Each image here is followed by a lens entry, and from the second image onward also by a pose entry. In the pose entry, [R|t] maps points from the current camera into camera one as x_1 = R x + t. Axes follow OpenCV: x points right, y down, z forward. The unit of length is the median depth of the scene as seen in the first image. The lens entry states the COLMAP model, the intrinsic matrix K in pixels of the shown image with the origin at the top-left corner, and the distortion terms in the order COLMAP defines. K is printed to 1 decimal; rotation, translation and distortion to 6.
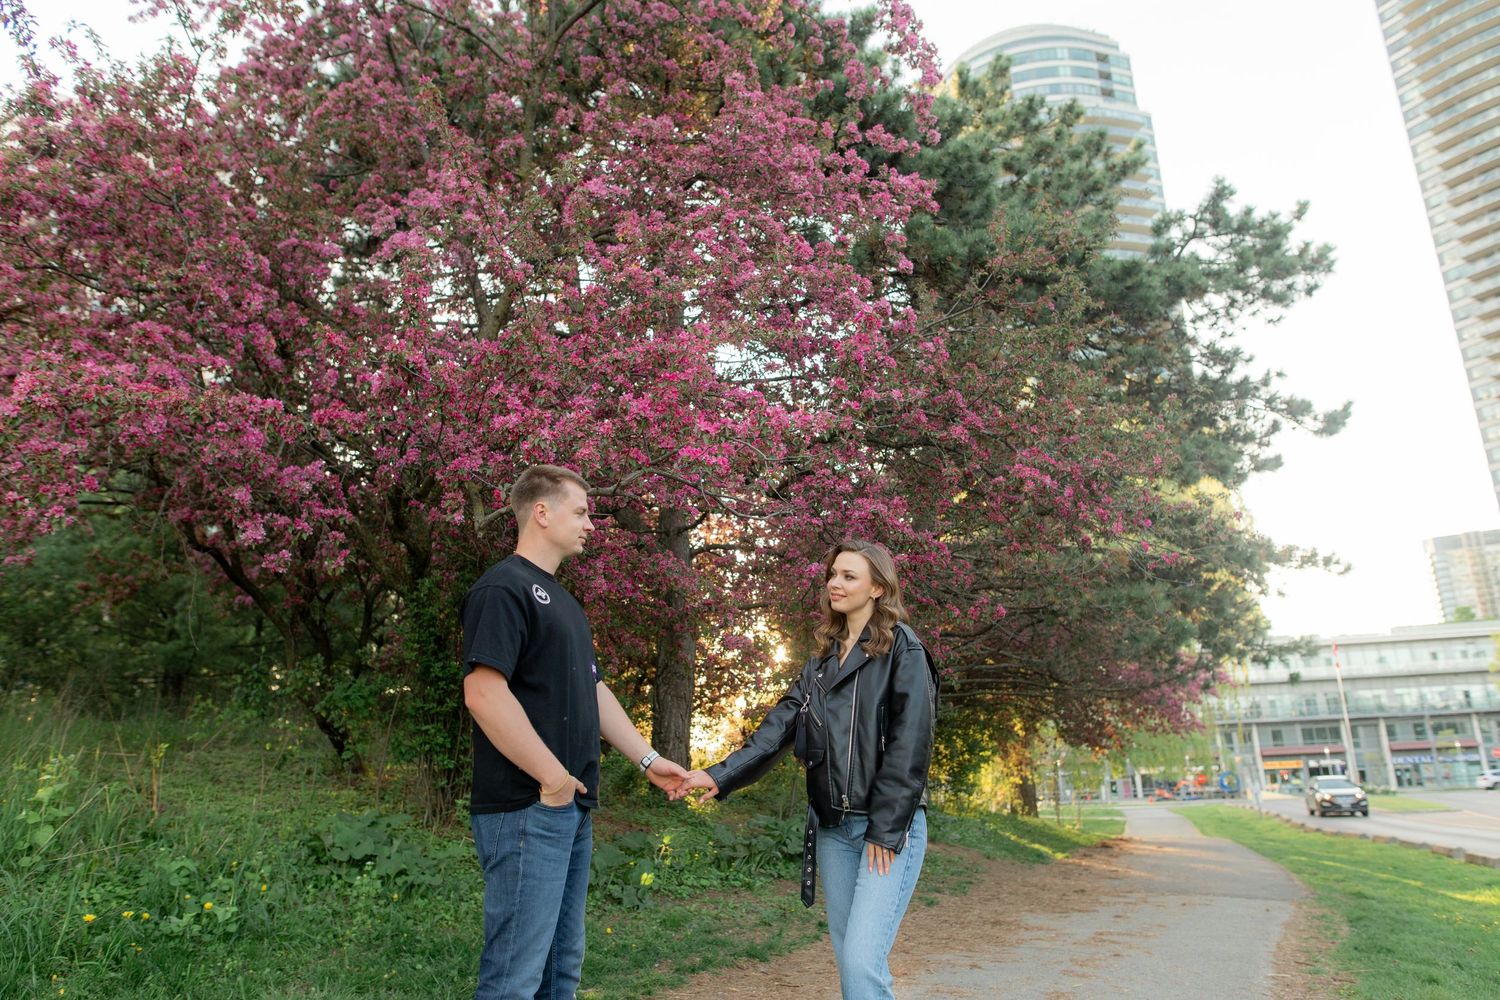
lens RADIAL K [[1023.3, 0, 767.3], [0, 1023.3, 500.2], [0, 0, 1]] dist [-0.000863, 0.005317]
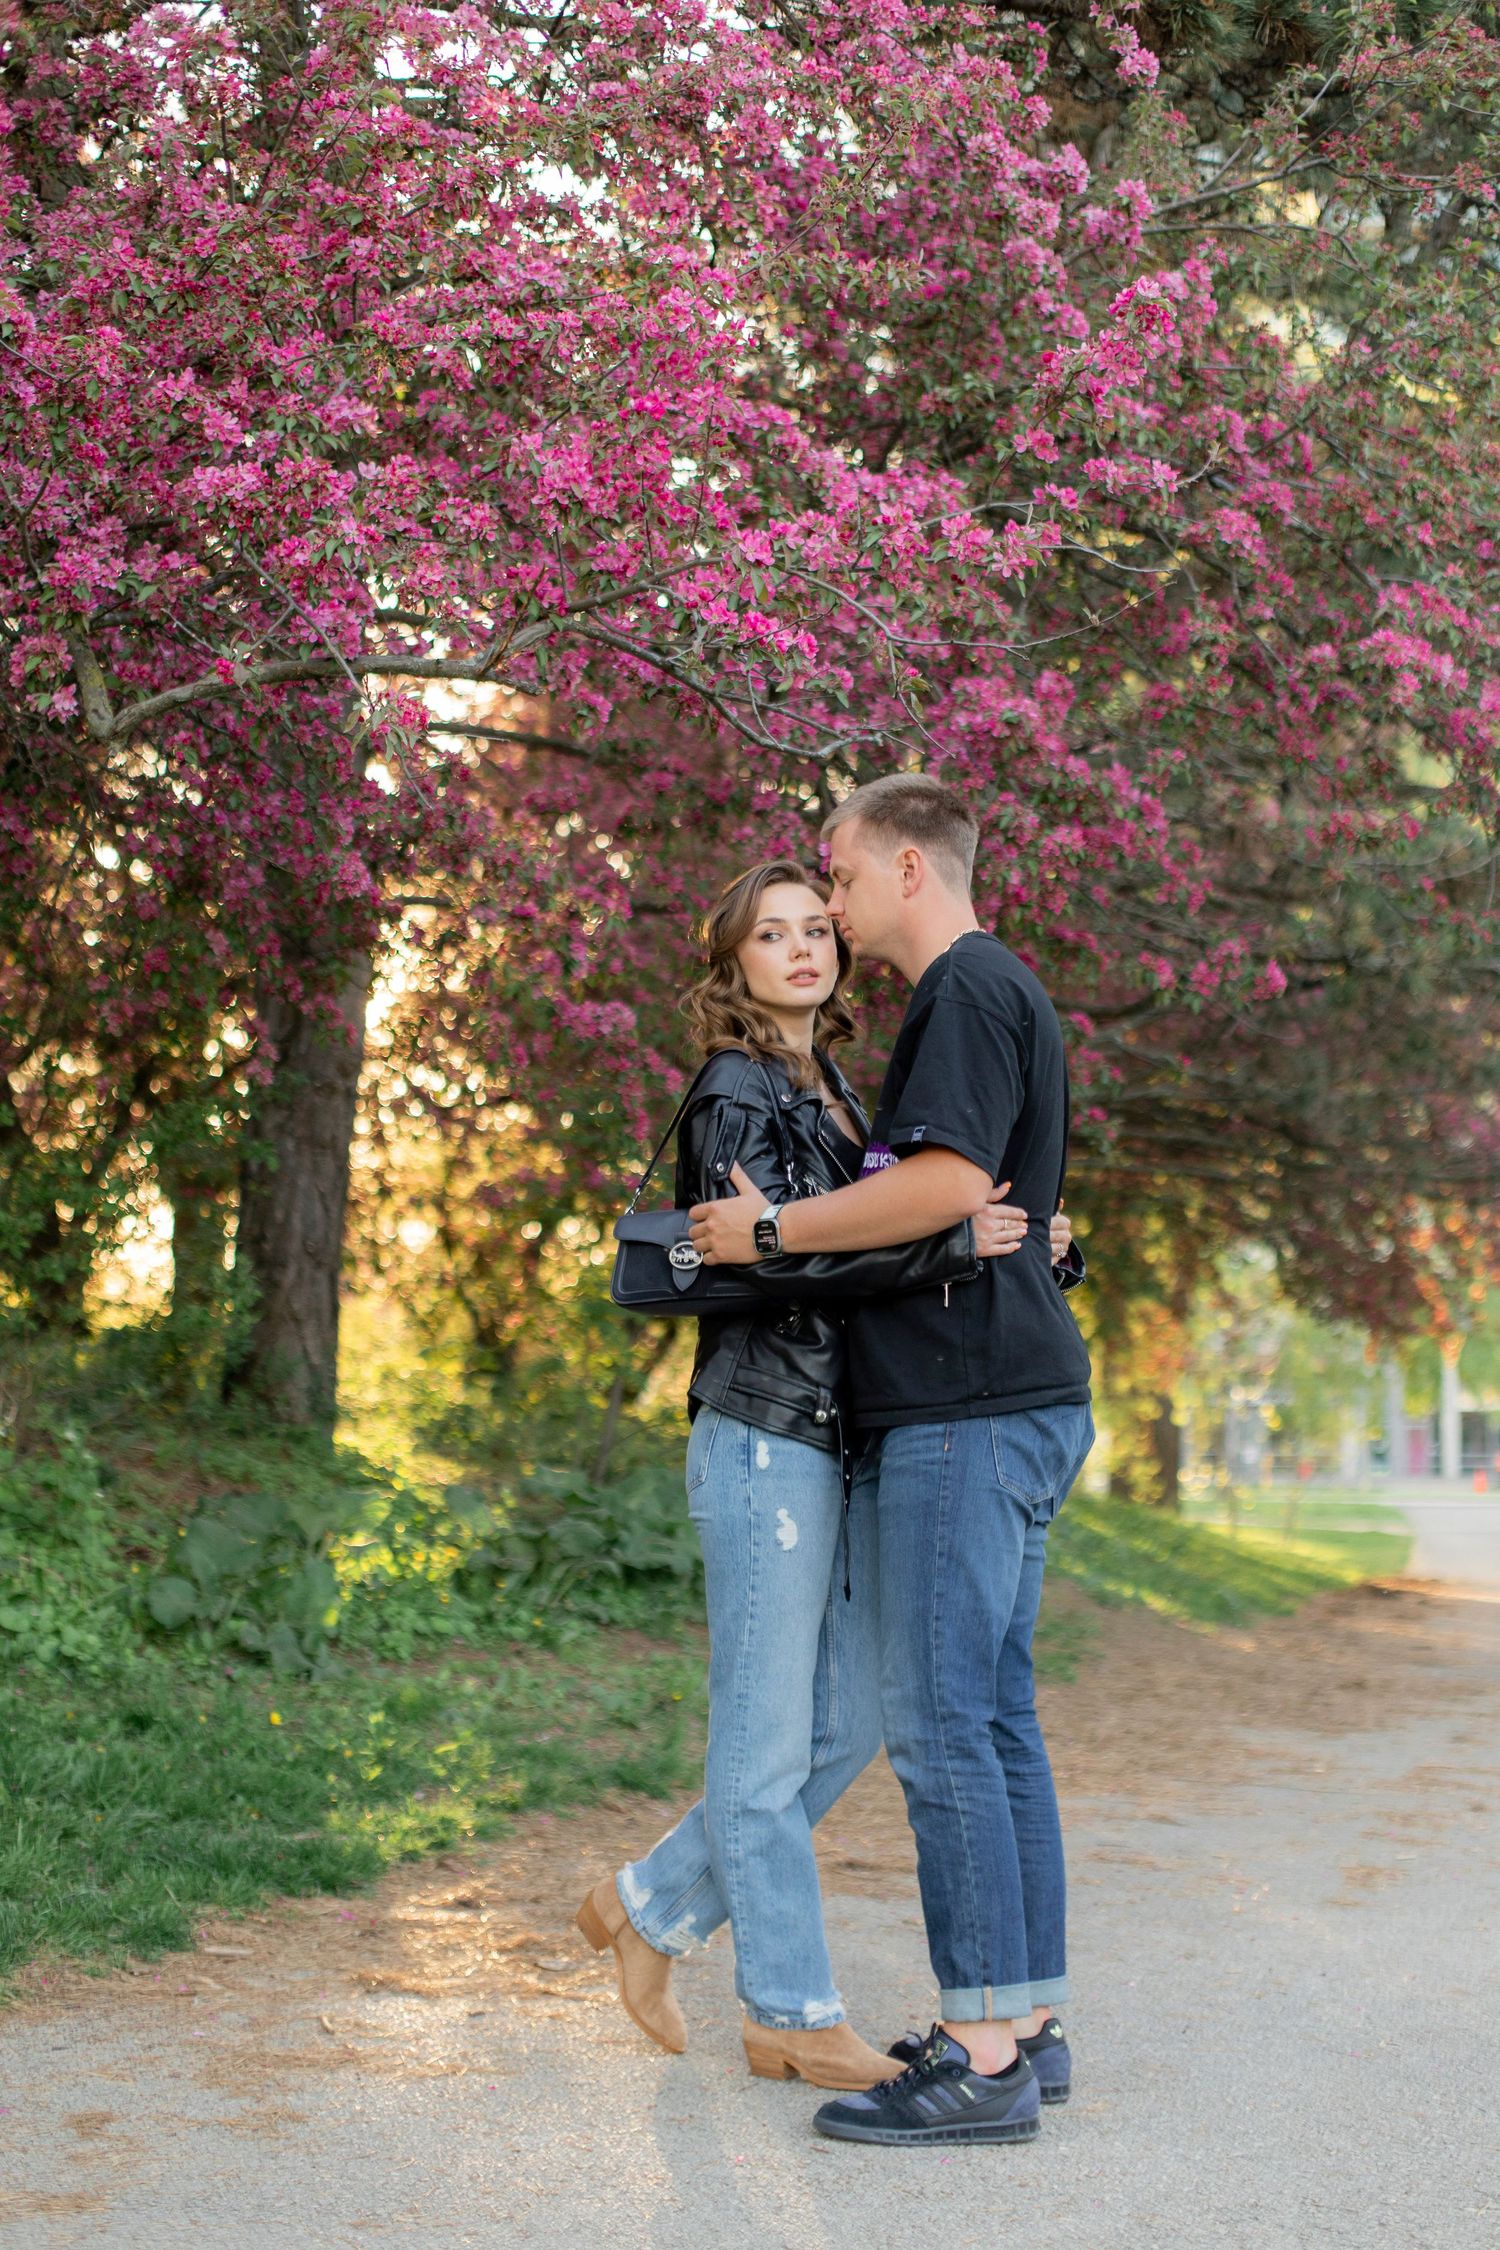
lens RADIAL K [[3281.0, 0, 750.0], [0, 3281.0, 1125.0], [0, 0, 1]] dist [0.029823, -0.008679]
pose [[0.990388, 0.048600, 0.129496, -0.101073], [-0.071593, 0.981186, 0.179300, -0.036583], [-0.118346, -0.186848, 0.975234, -0.162376]]
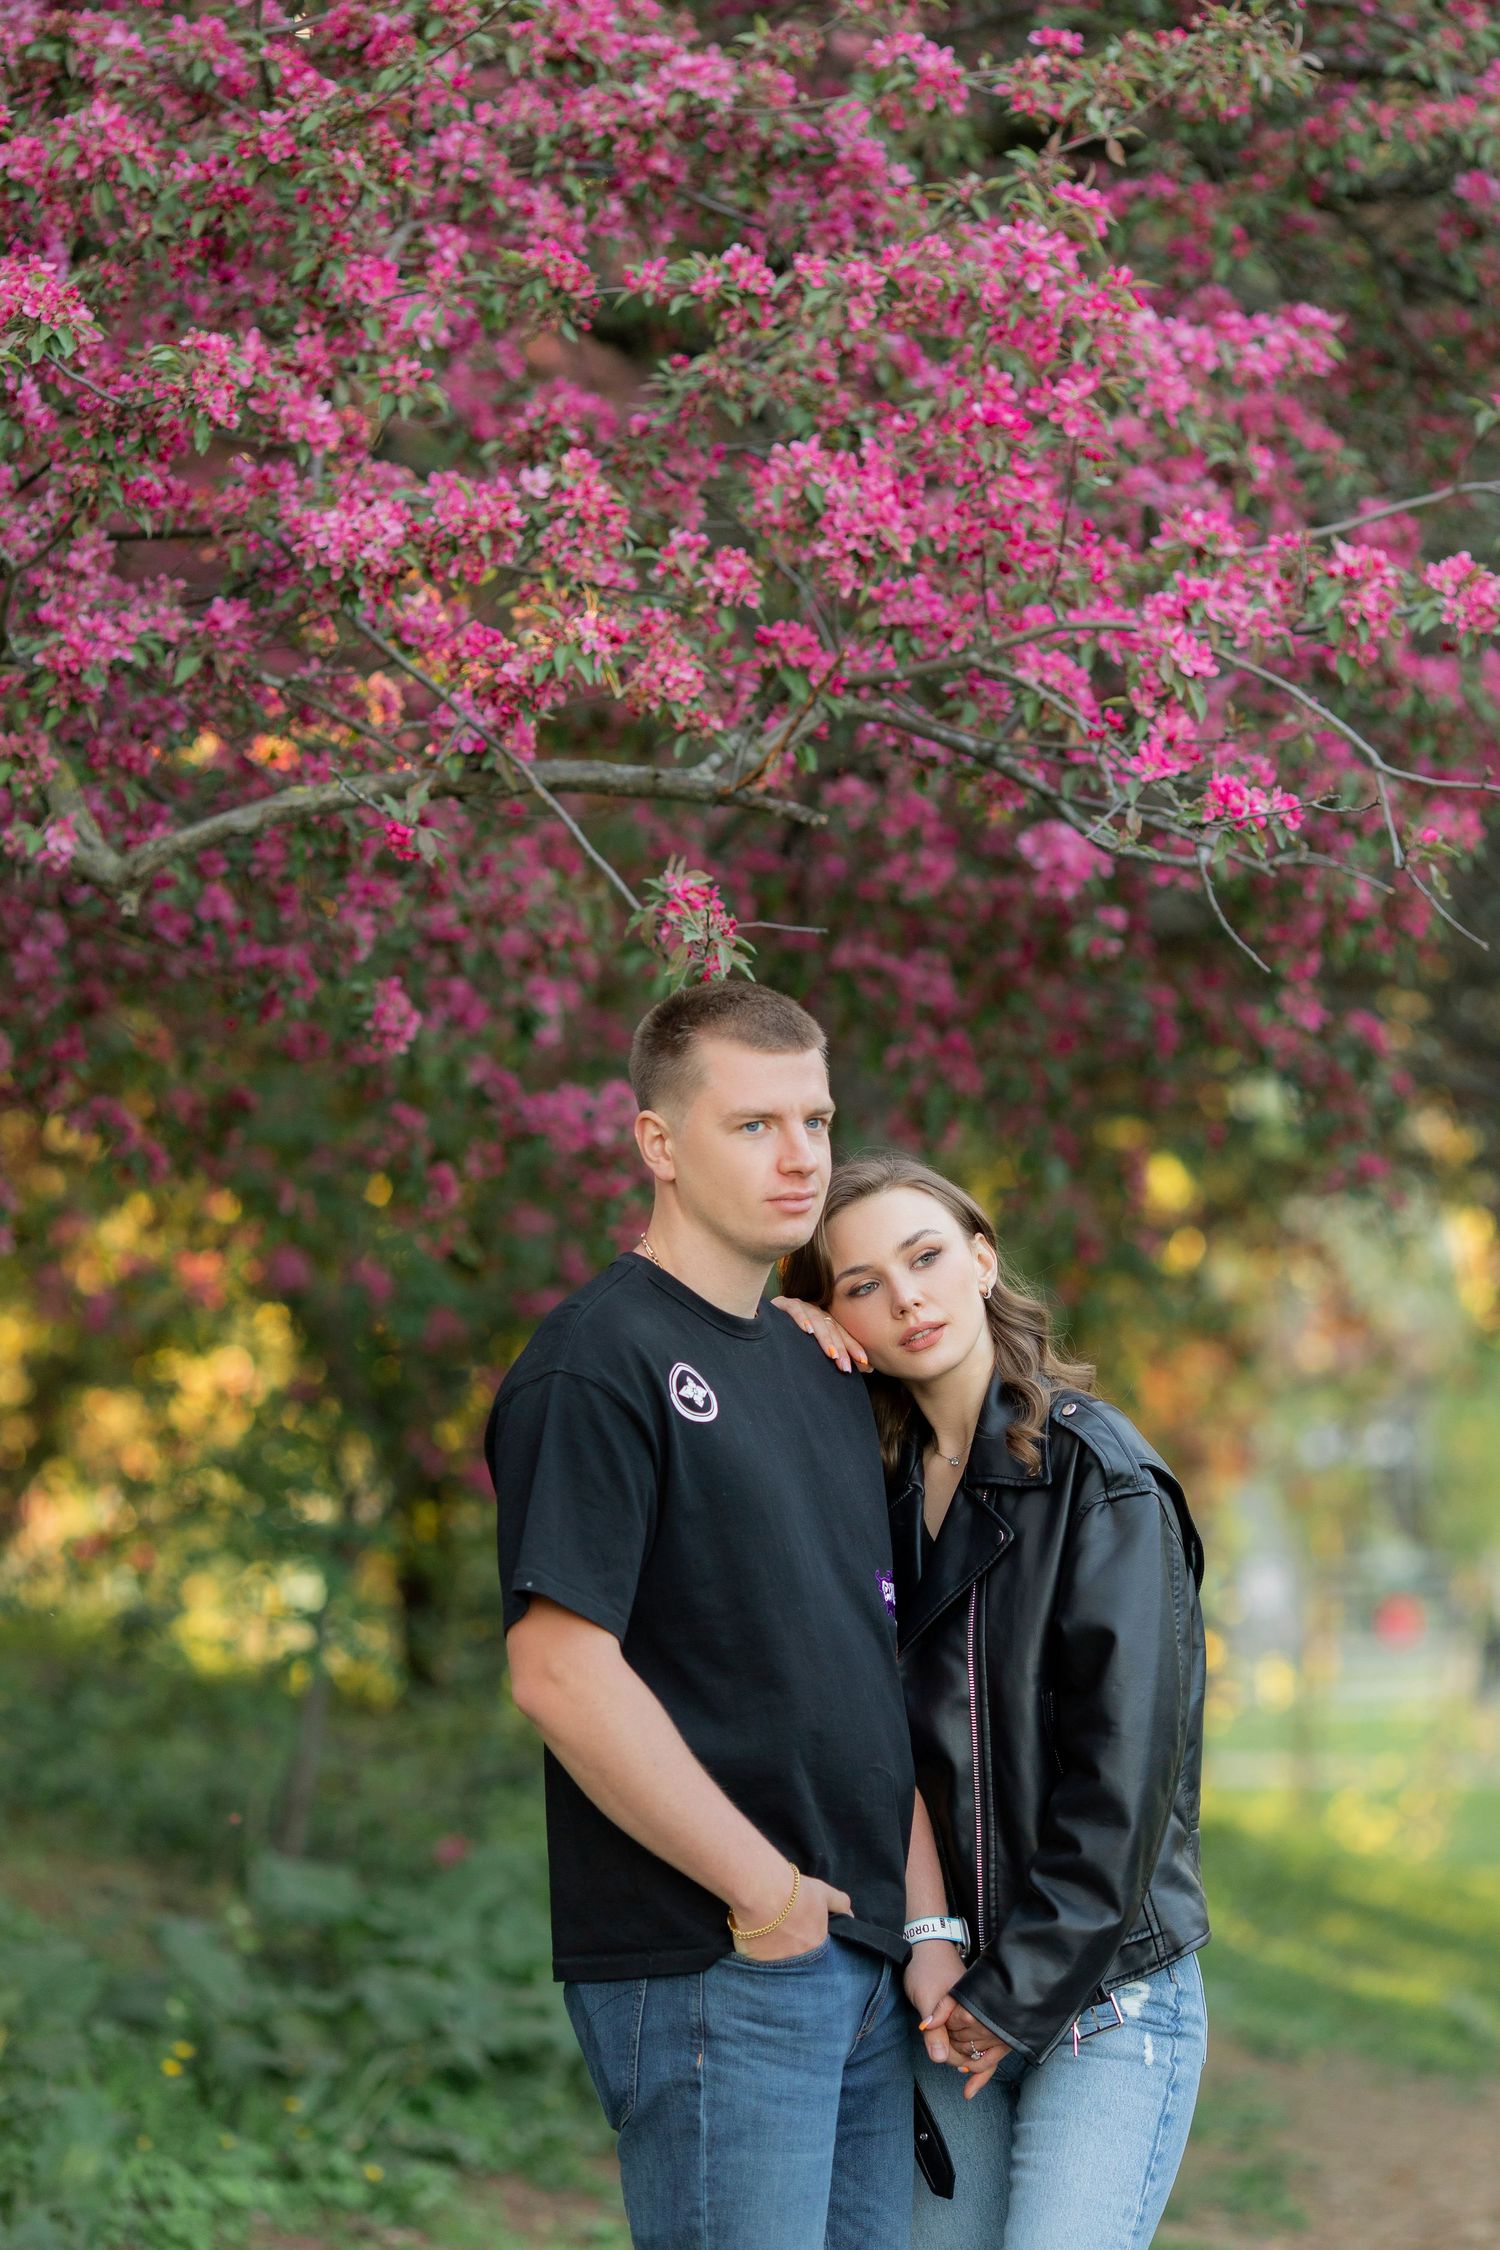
lens RADIAL K [[8715.9, 0, 750.0], [0, 8715.9, 1125.0], [0, 0, 1]] dist [0.180303, -0.809579]
pose [[0.970725, 0.007554, 0.240077, -0.342214], [-0.061836, 0.973676, 0.219387, -0.210631], [-0.232100, -0.227810, 0.945639, -0.589762]]
